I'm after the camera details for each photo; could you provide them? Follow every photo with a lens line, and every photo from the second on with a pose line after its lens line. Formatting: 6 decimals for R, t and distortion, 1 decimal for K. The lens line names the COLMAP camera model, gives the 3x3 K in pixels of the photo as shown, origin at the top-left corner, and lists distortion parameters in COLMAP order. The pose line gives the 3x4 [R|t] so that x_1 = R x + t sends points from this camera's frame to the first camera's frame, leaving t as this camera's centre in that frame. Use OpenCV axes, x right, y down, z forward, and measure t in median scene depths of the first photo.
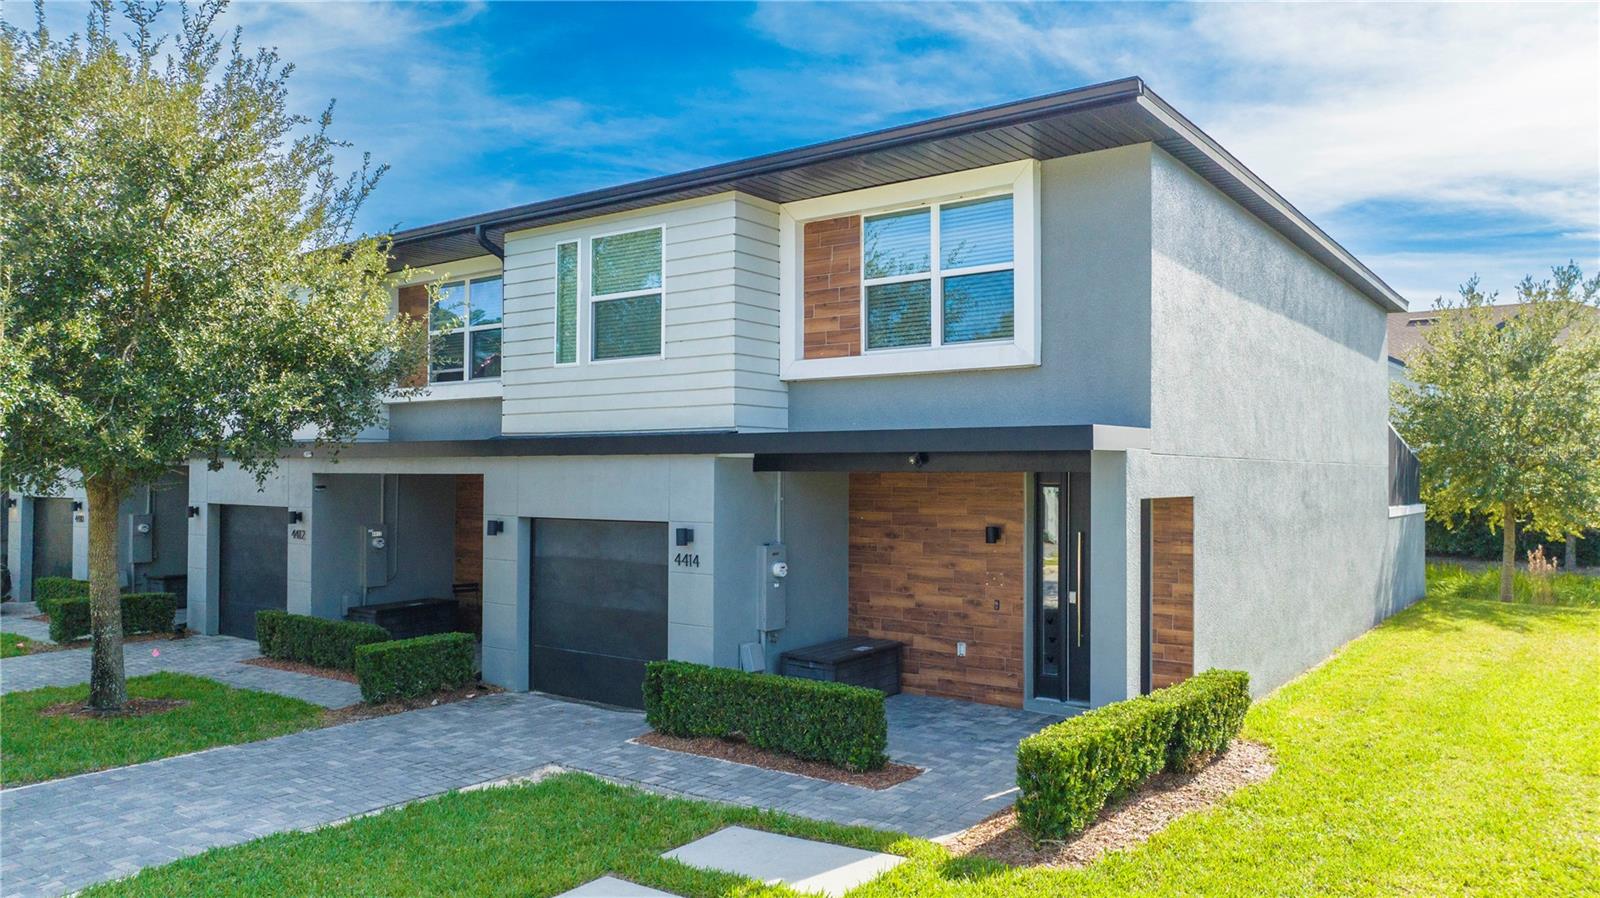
lens RADIAL K [[1122.4, 0, 800.0], [0, 1122.4, 449.0], [0, 0, 1]] dist [-0.018644, -0.002437]
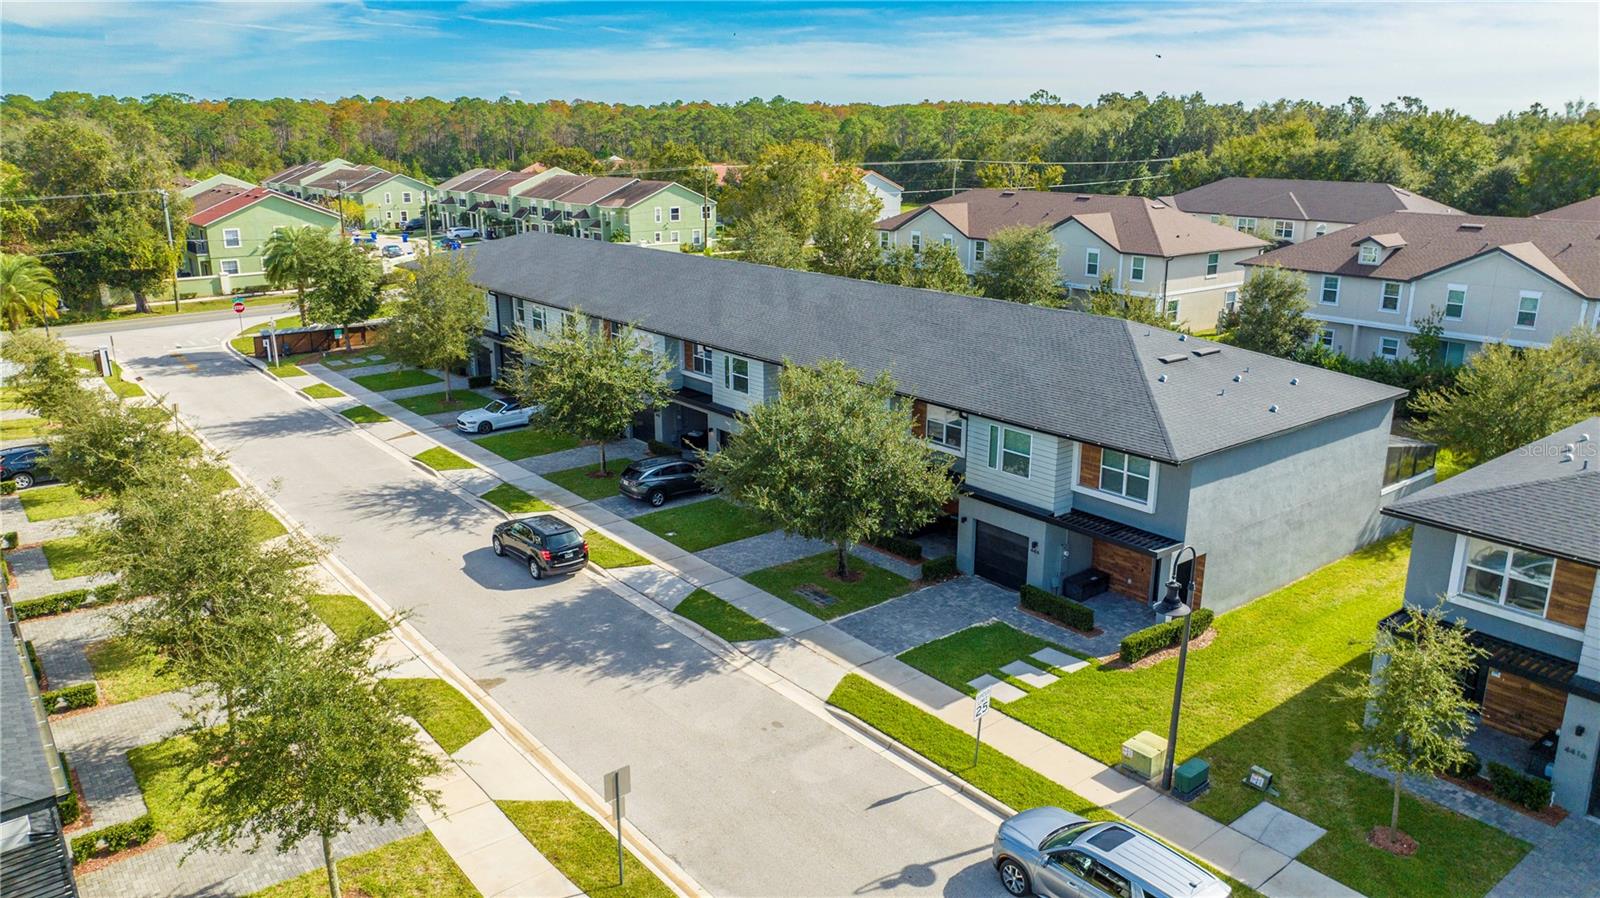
lens RADIAL K [[1127.8, 0, 800.0], [0, 1127.8, 449.0], [0, 0, 1]] dist [-0.006059, -0.004015]
pose [[0.965994, 0.066345, -0.249909, 0.028315], [0.010215, 0.955974, 0.293274, -1.017071], [0.258363, -0.285854, 0.922787, -1.815759]]
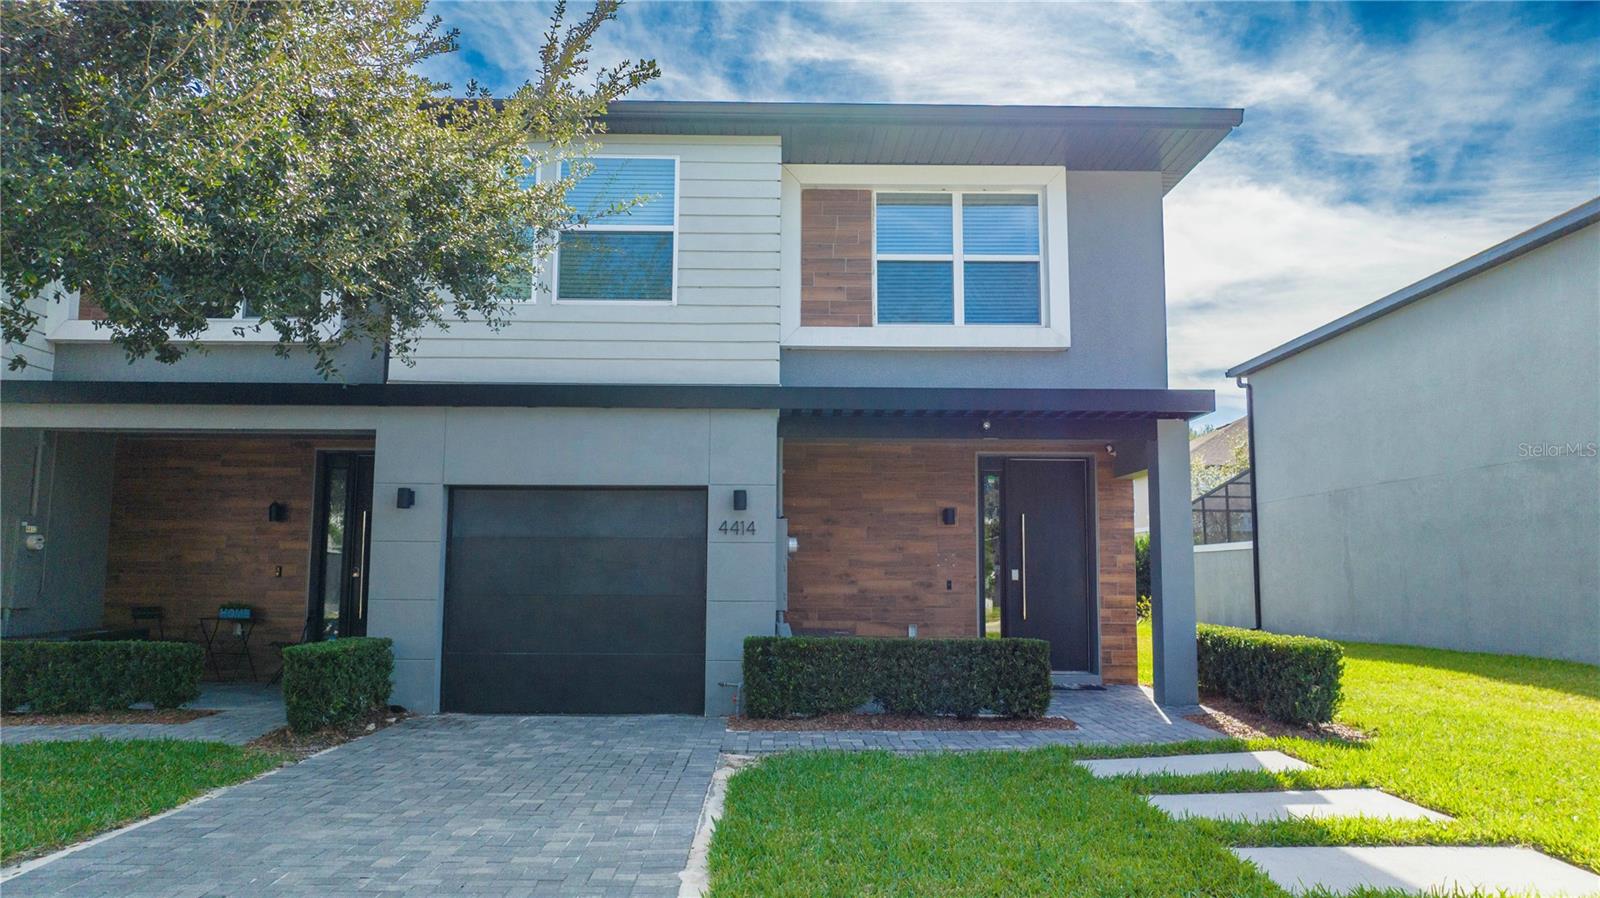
lens RADIAL K [[1127.8, 0, 800.0], [0, 1127.8, 449.0], [0, 0, 1]] dist [-0.006059, -0.004015]
pose [[0.791275, 0.070800, 0.607348, -0.573721], [-0.015353, 0.995261, -0.096017, 0.115509], [-0.611268, 0.066651, 0.788612, 0.251538]]
